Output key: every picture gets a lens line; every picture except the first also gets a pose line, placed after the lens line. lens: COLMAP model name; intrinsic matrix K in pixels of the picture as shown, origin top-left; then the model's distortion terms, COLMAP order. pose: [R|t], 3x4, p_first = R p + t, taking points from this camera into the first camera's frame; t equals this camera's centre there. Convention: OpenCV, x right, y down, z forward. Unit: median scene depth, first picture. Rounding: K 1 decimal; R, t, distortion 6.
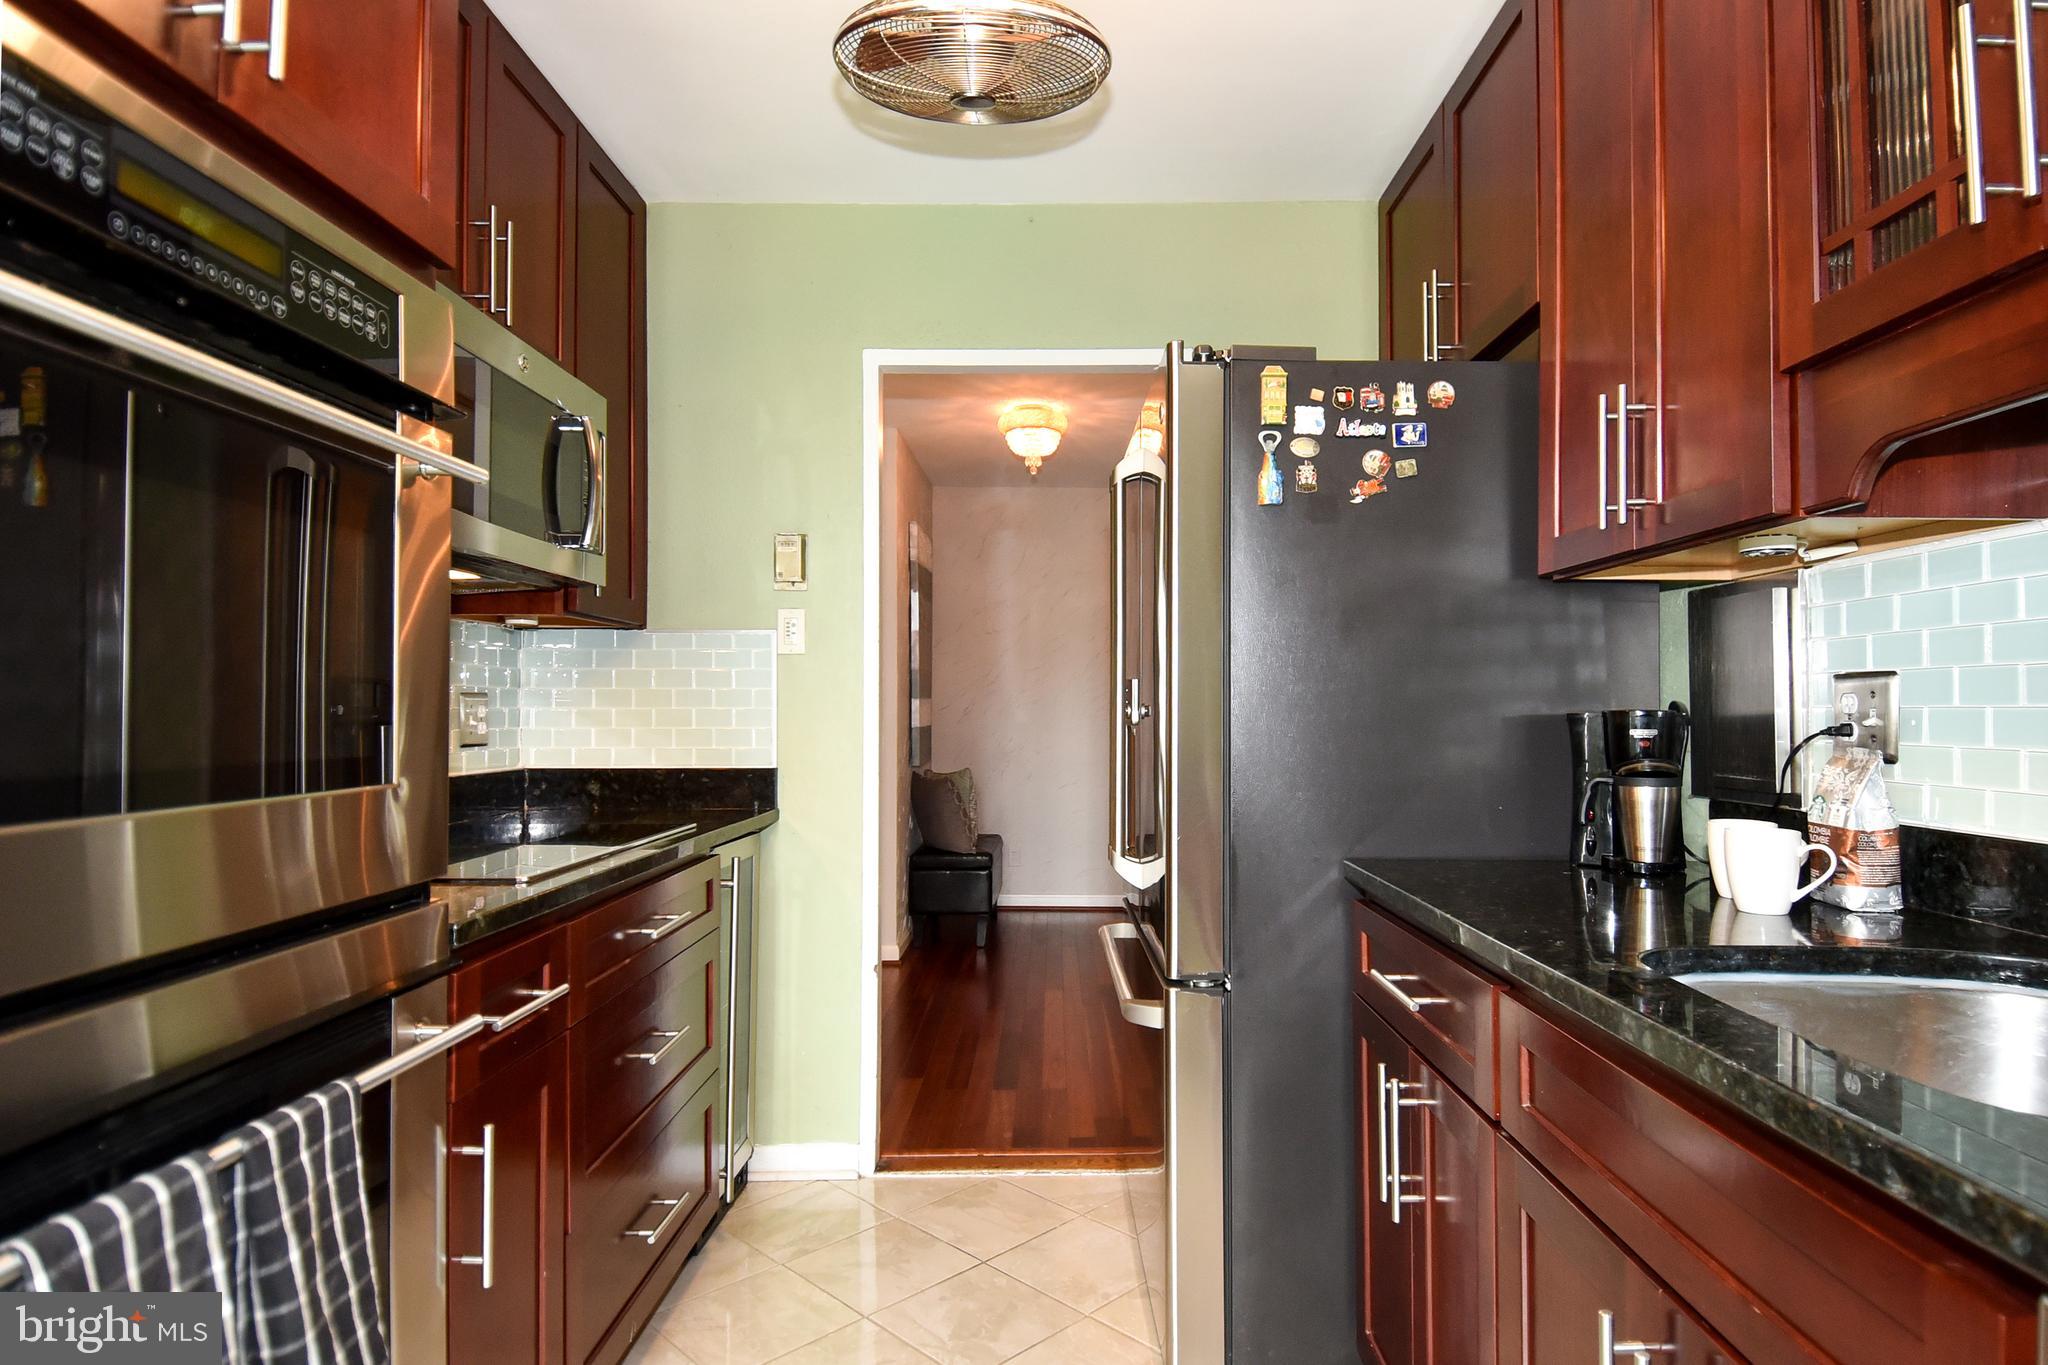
lens RADIAL K [[1136.1, 0, 1099.9], [0, 1136.1, 683.0], [0, 0, 1]] dist [0.054995, -0.060596]
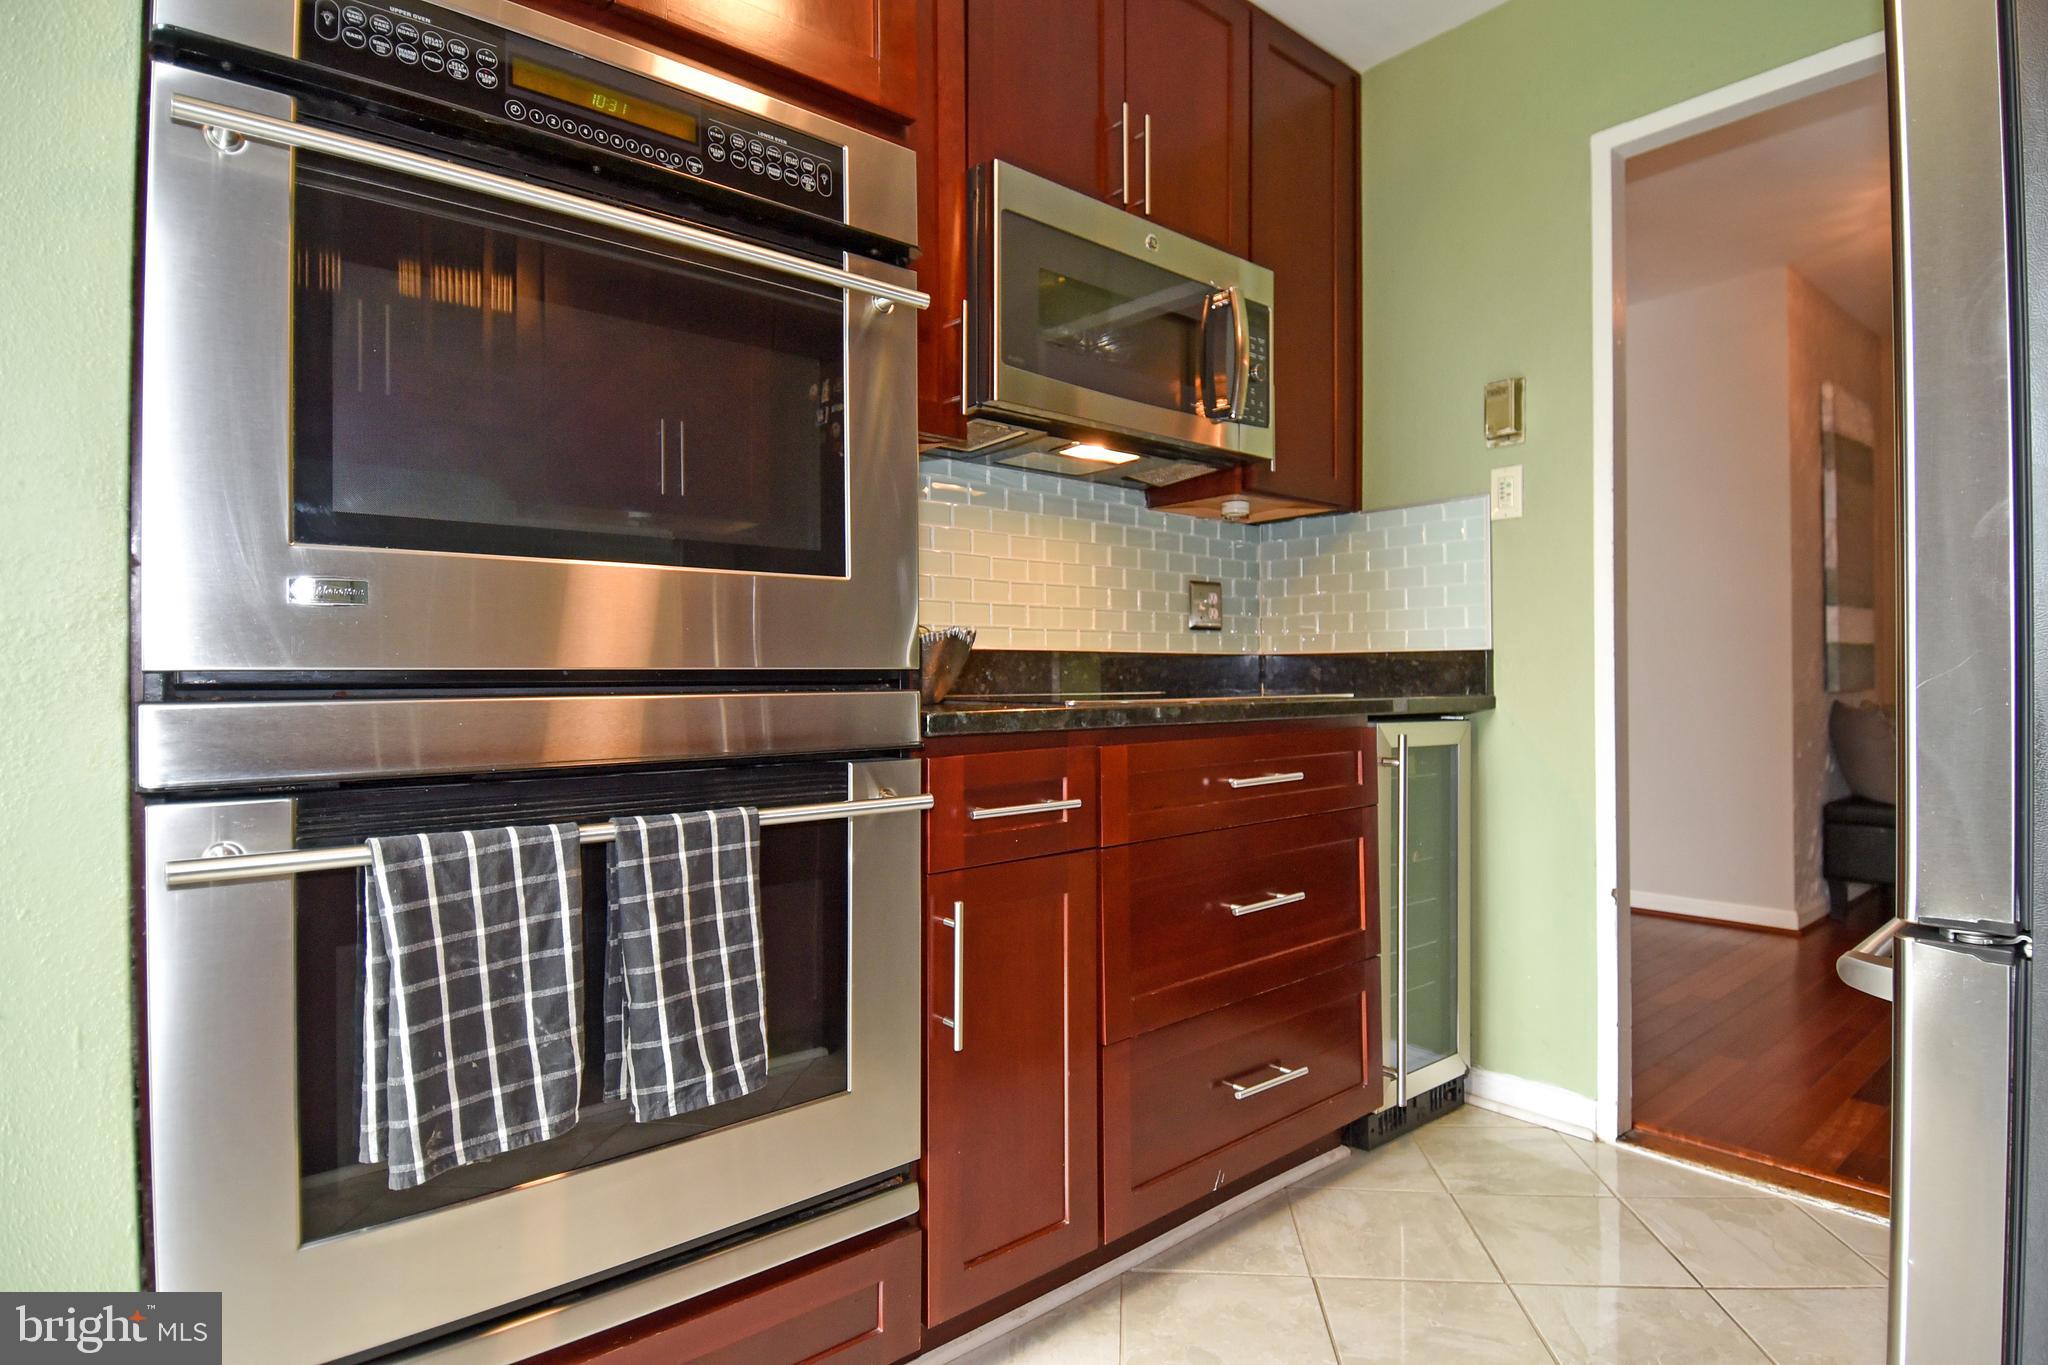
lens RADIAL K [[1077.3, 0, 1072.5], [0, 1077.3, 685.1], [0, 0, 1]] dist [0.042269, -0.046281]
pose [[0.629633, -0.009177, -0.776839, 0.231853], [0.026699, 0.999595, 0.009832, 0.120496], [0.776434, -0.026932, 0.629623, 0.312598]]
